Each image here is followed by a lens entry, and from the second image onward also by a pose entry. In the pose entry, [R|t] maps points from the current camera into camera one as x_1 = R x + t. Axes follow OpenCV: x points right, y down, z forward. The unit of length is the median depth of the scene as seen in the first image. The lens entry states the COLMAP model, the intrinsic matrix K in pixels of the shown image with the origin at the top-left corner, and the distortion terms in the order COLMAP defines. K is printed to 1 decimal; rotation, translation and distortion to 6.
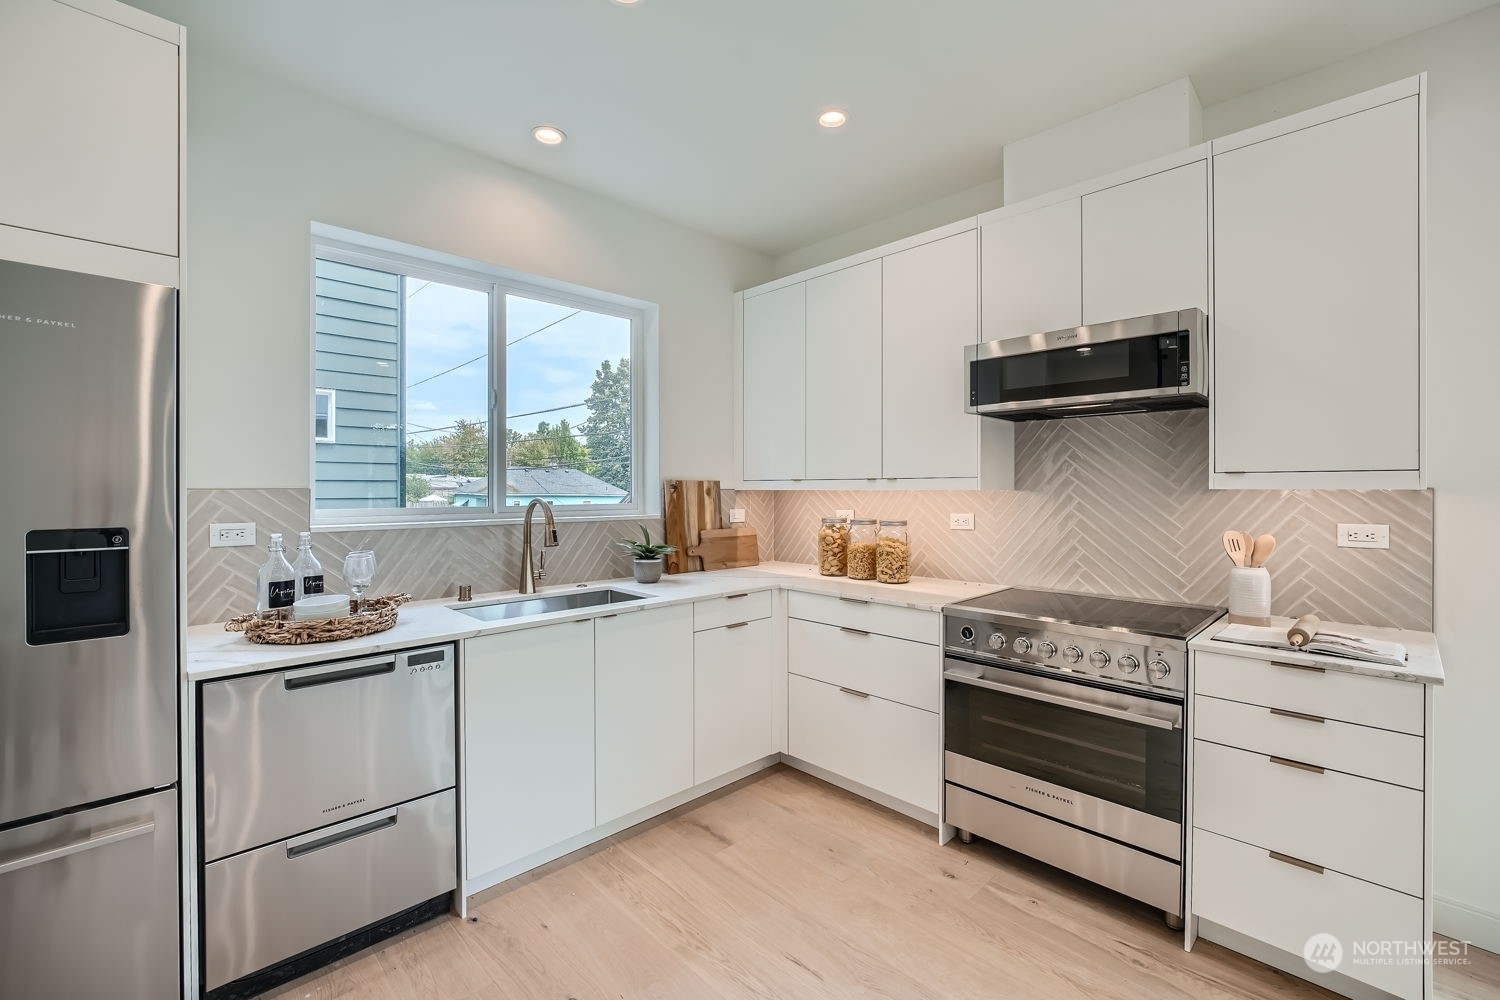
lens RADIAL K [[636.1, 0, 747.4], [0, 636.1, 492.2], [0, 0, 1]] dist [-0.018958, 0.001583]
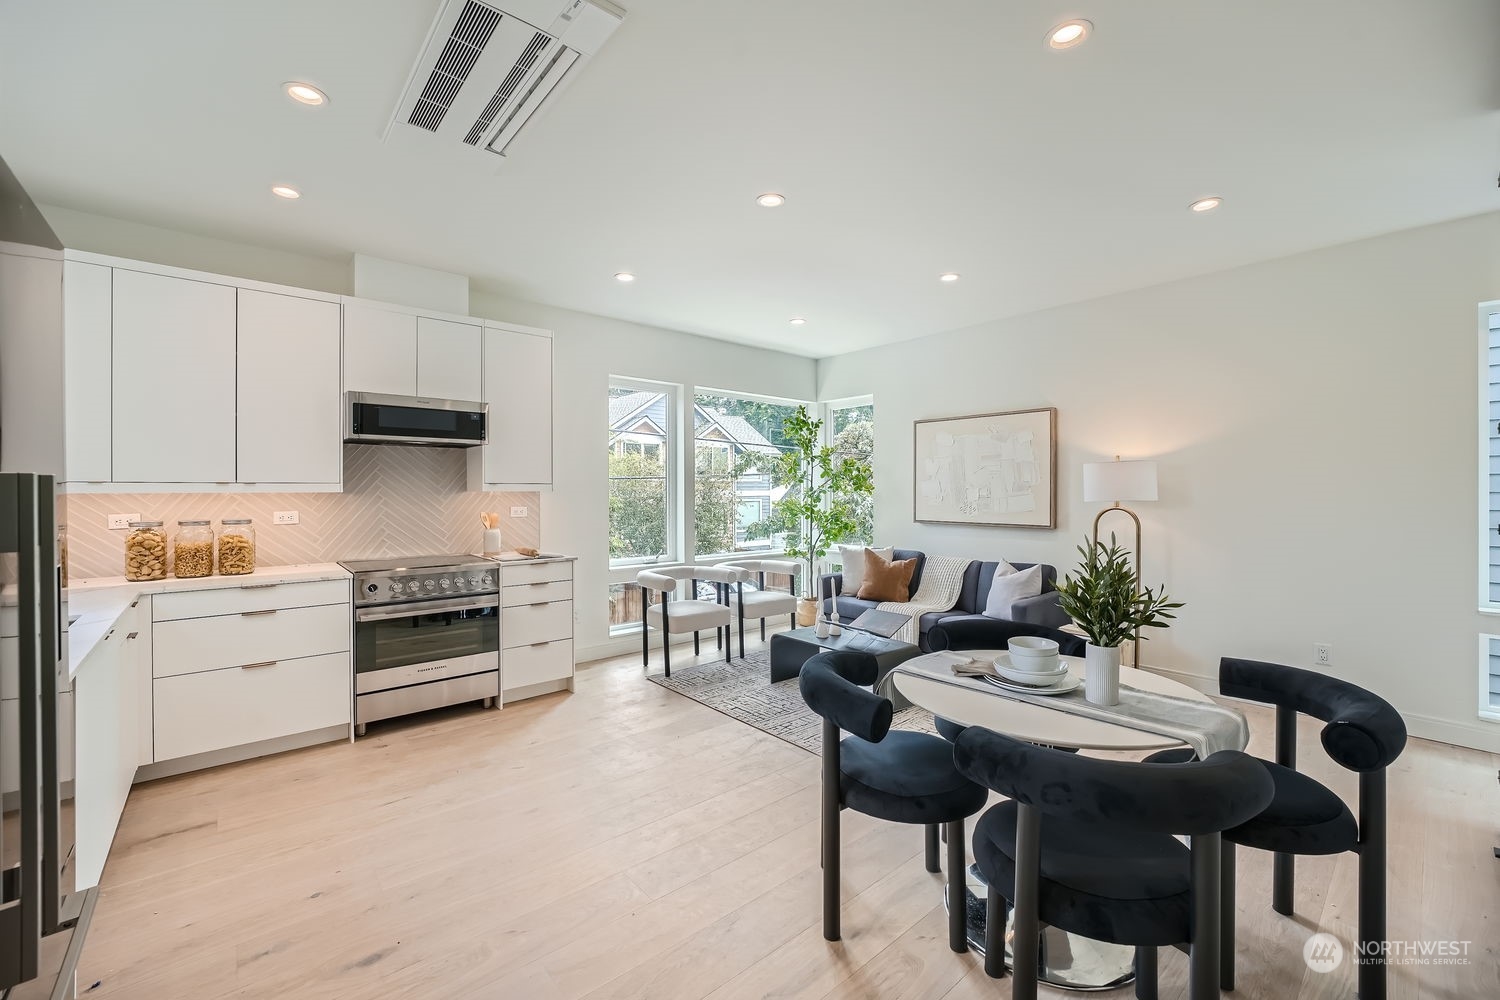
lens RADIAL K [[611.7, 0, 747.3], [0, 611.7, 492.8], [0, 0, 1]] dist [-0.009562, 0.000043]
pose [[0.056495, -0.004431, 0.998393, -0.922284], [0.005861, 0.999974, 0.004107, -0.002742], [-0.998386, 0.005619, 0.056520, 0.032767]]
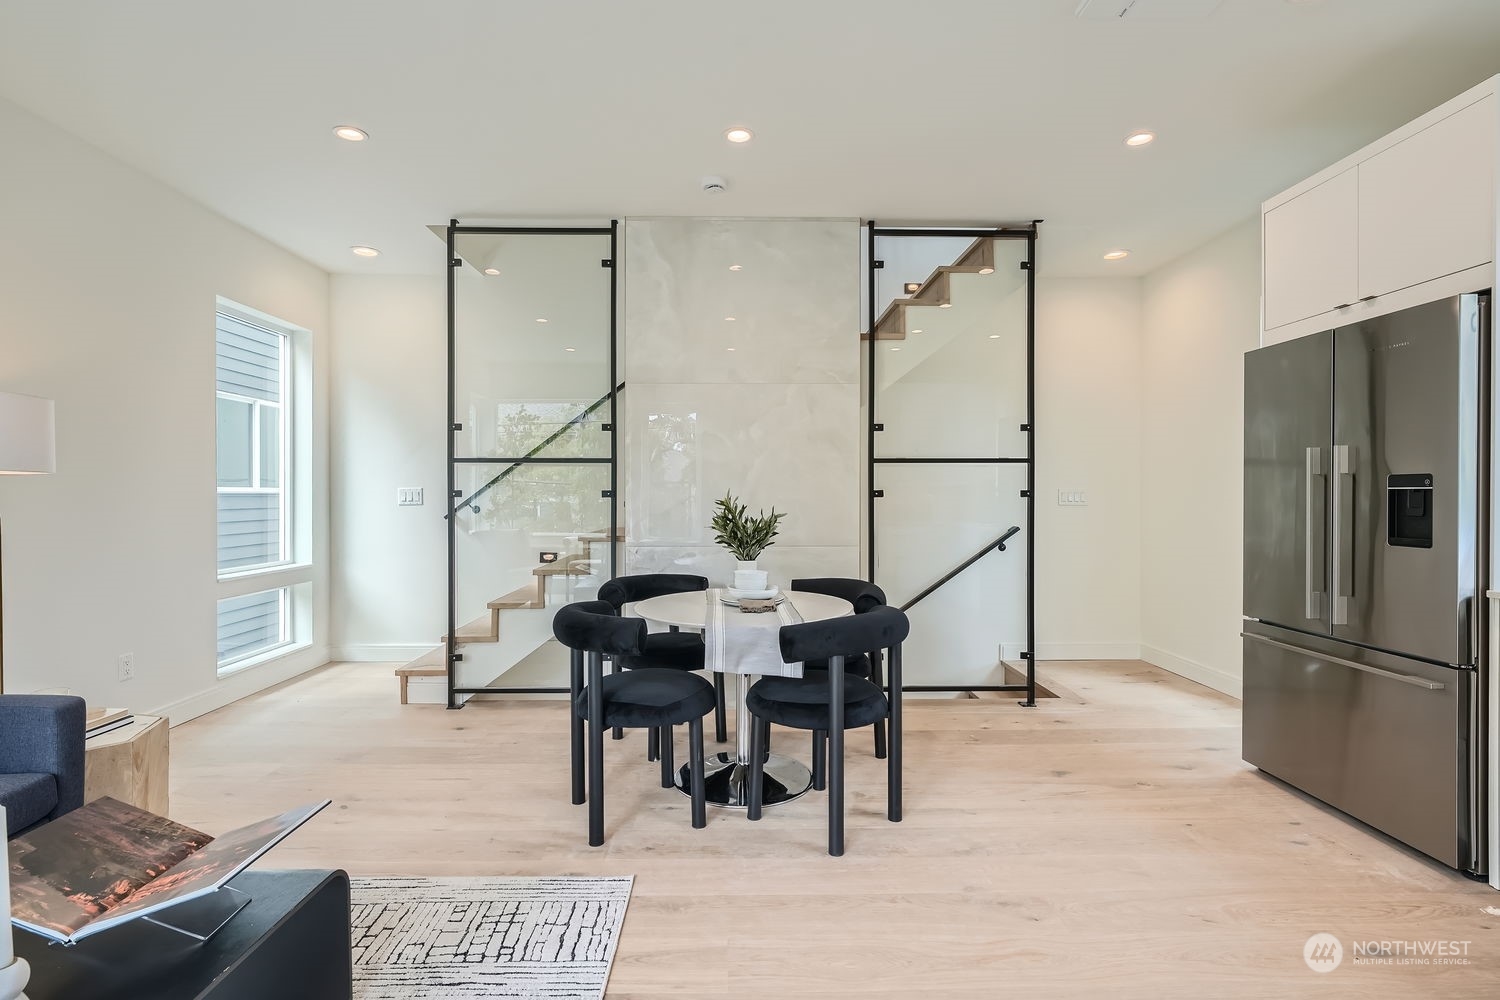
lens RADIAL K [[710.3, 0, 743.0], [0, 710.3, 495.2], [0, 0, 1]] dist [-0.011505, 0.003421]
pose [[-0.686186, 0.002132, -0.727423, 0.682011], [-0.002552, 0.999982, 0.005339, 0.053700], [0.727422, 0.005520, -0.686169, 0.510999]]
